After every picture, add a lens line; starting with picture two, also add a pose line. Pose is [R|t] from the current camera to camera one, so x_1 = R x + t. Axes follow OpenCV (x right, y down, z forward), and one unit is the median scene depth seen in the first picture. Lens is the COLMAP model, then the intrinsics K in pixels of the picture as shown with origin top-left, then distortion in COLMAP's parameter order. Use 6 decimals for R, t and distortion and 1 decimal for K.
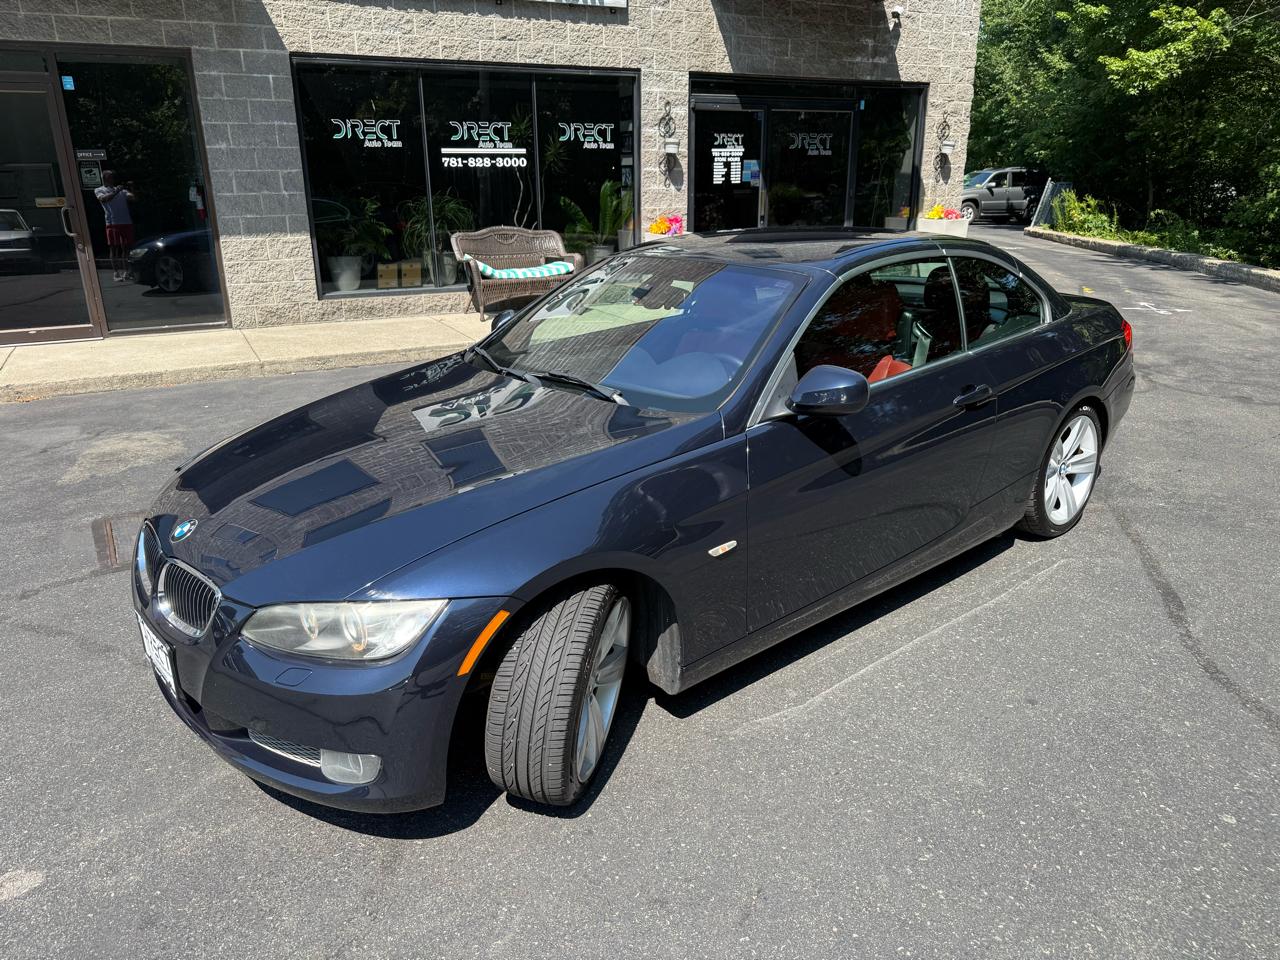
lens RADIAL K [[909.7, 0, 635.9], [0, 909.7, 484.4], [0, 0, 1]] dist [0.025487, -0.038727]
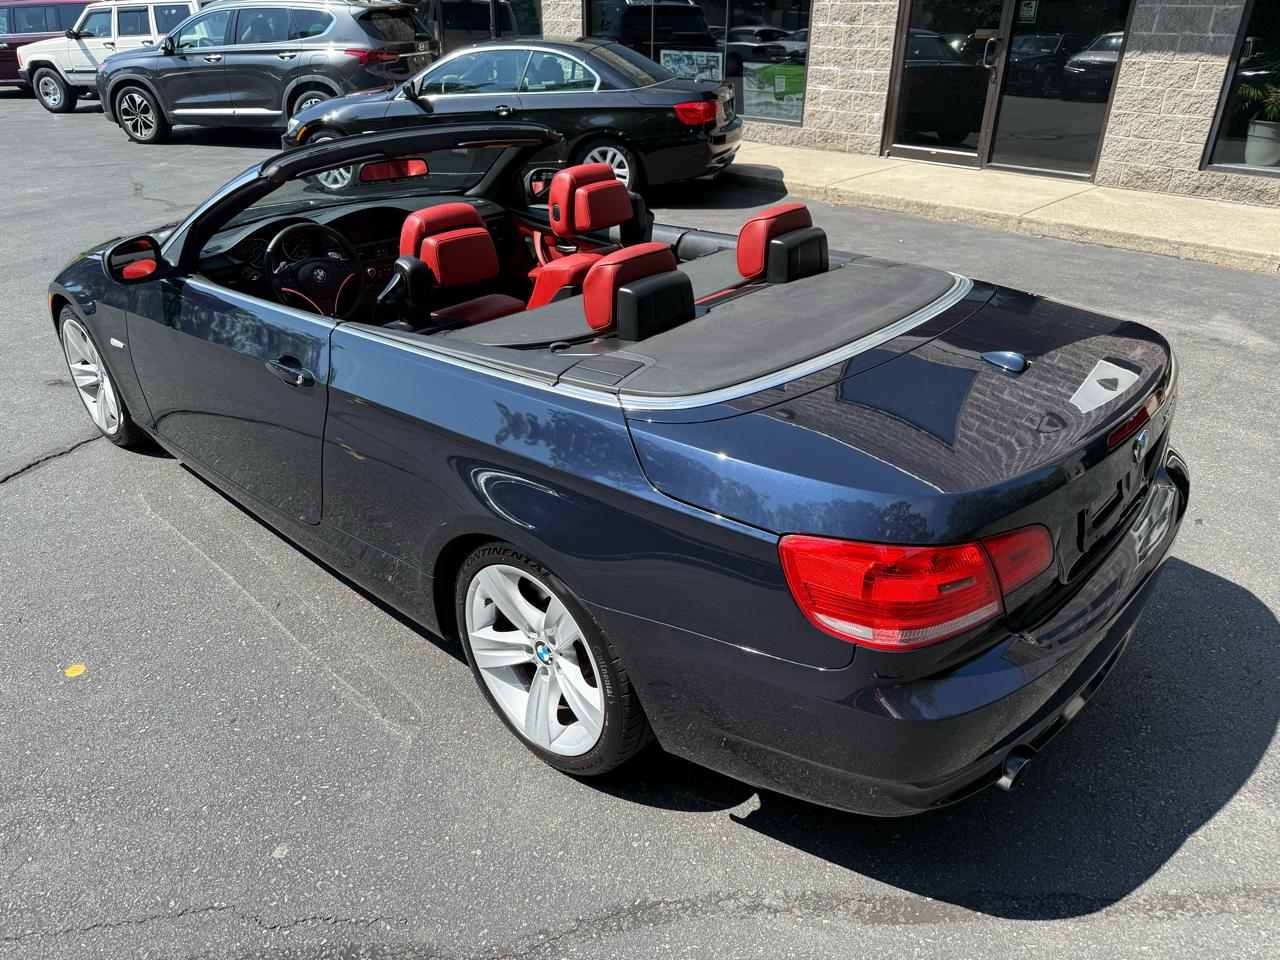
lens RADIAL K [[918.9, 0, 633.6], [0, 918.9, 480.0], [0, 0, 1]] dist [0.001183, -0.005804]
pose [[0.286510, 0.452213, -0.844639, 0.327641], [-0.311632, 0.877646, 0.364176, -0.090240], [0.905979, 0.158876, 0.392378, 0.224471]]
